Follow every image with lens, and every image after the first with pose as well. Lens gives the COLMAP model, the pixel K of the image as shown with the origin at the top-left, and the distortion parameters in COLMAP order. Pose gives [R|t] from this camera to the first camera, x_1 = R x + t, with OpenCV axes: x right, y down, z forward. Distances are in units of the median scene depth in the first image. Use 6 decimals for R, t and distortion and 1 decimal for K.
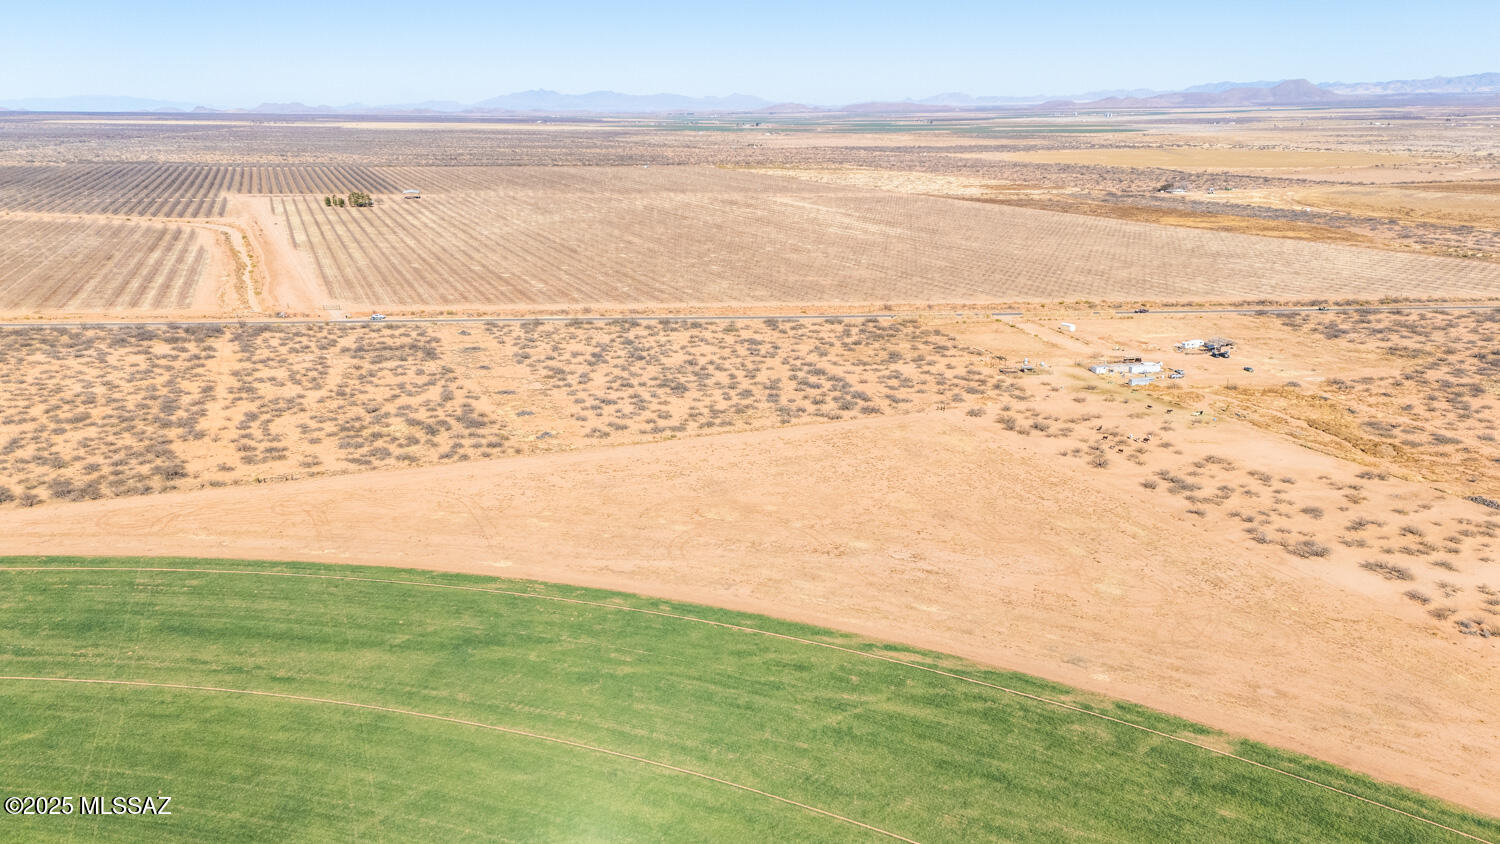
lens RADIAL K [[1129.2, 0, 750.0], [0, 1129.2, 422.0], [0, 0, 1]] dist [0.004618, 0.005759]
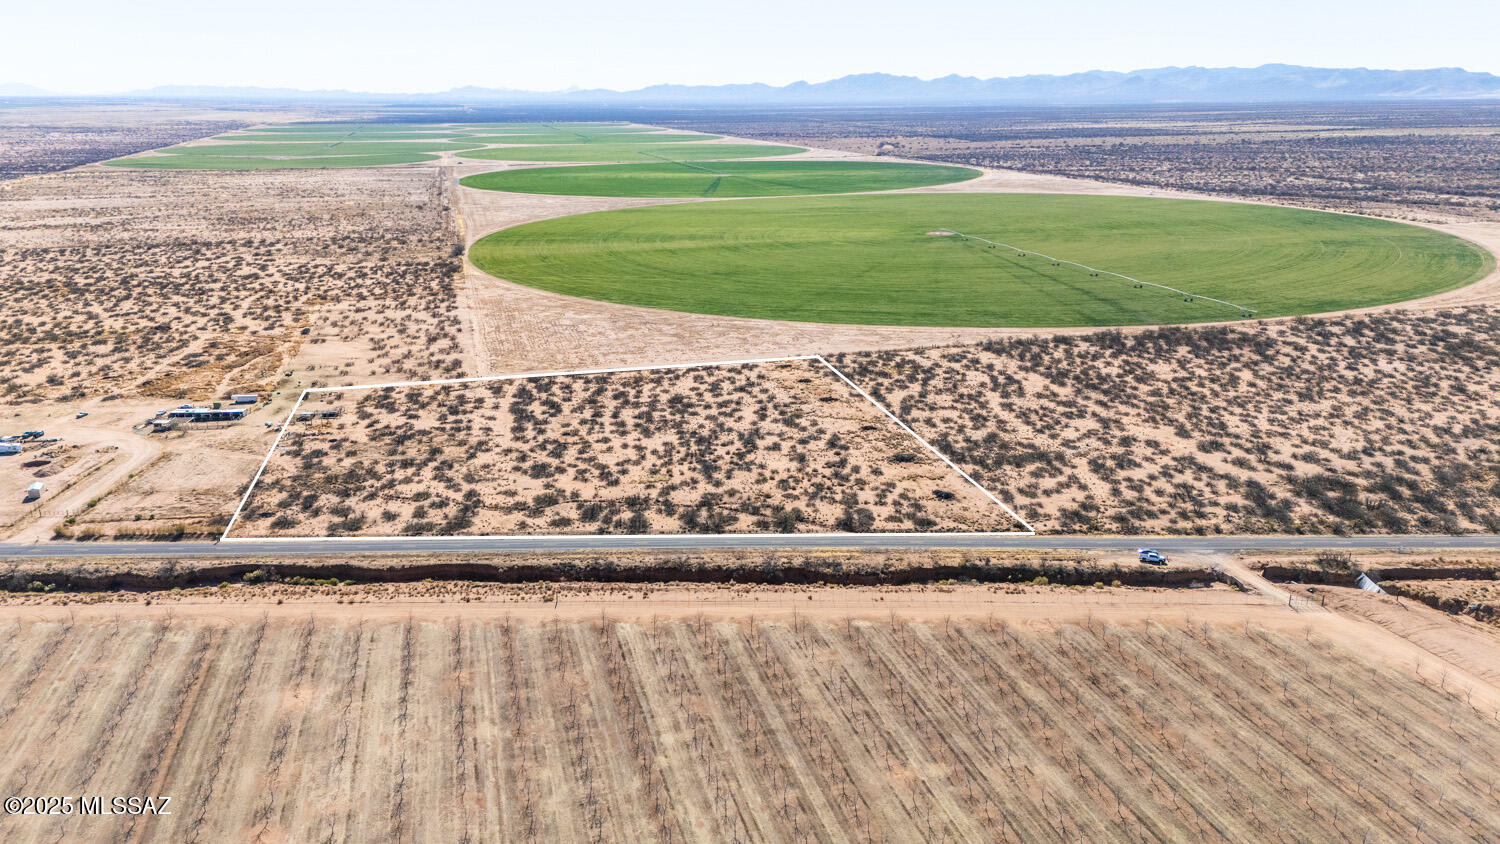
lens RADIAL K [[1101.0, 0, 750.0], [0, 1101.0, 422.0], [0, 0, 1]] dist [0.077337, -0.073218]
pose [[-0.991700, -0.045169, 0.120379, -0.279034], [0.024990, 0.850691, 0.525072, -0.604497], [-0.126122, 0.523722, -0.842501, 2.010119]]
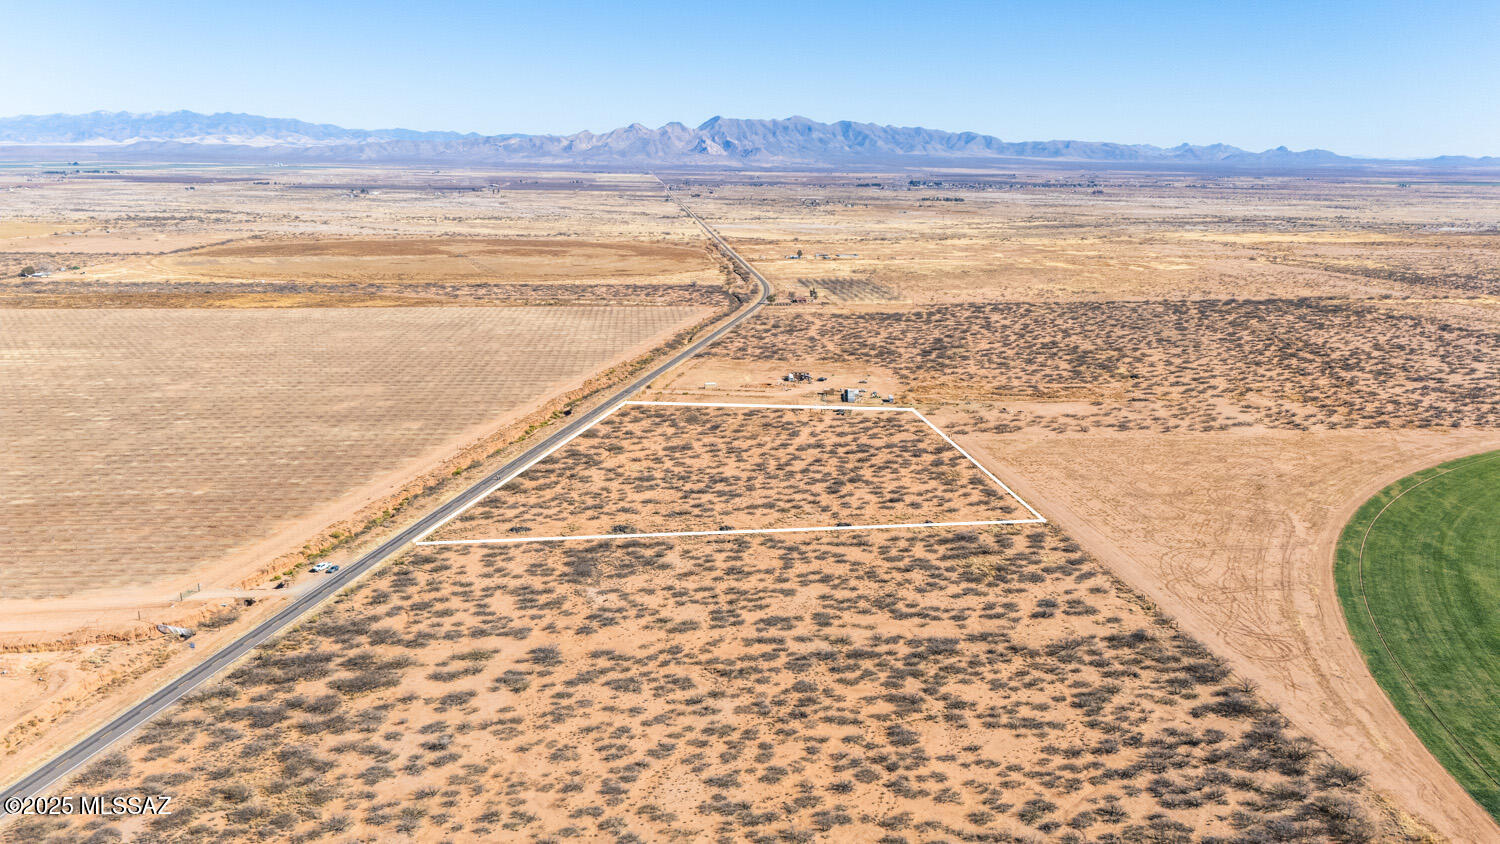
lens RADIAL K [[1101.0, 0, 750.0], [0, 1101.0, 422.0], [0, 0, 1]] dist [0.077337, -0.073218]
pose [[0.297752, -0.222779, 0.928285, -1.172557], [0.249136, 0.956826, 0.149717, -0.293476], [-0.921561, 0.186691, 0.340400, 0.747948]]
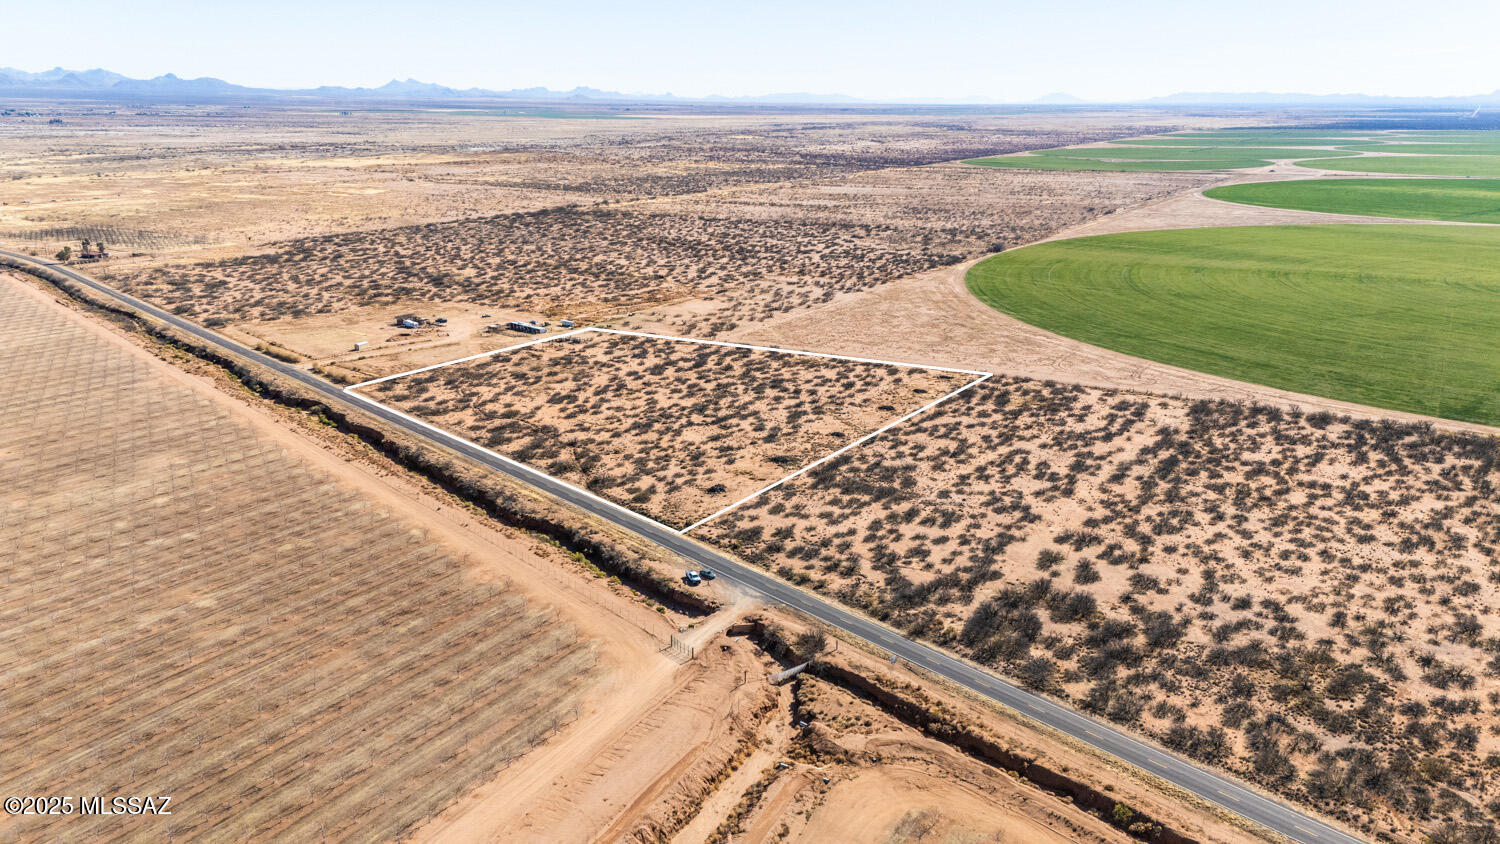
lens RADIAL K [[1101.0, 0, 750.0], [0, 1101.0, 422.0], [0, 0, 1]] dist [0.077337, -0.073218]
pose [[-0.573526, -0.238495, 0.783702, -1.014922], [0.209189, 0.882325, 0.421596, -0.510064], [-0.792028, 0.405738, -0.456146, 1.651167]]
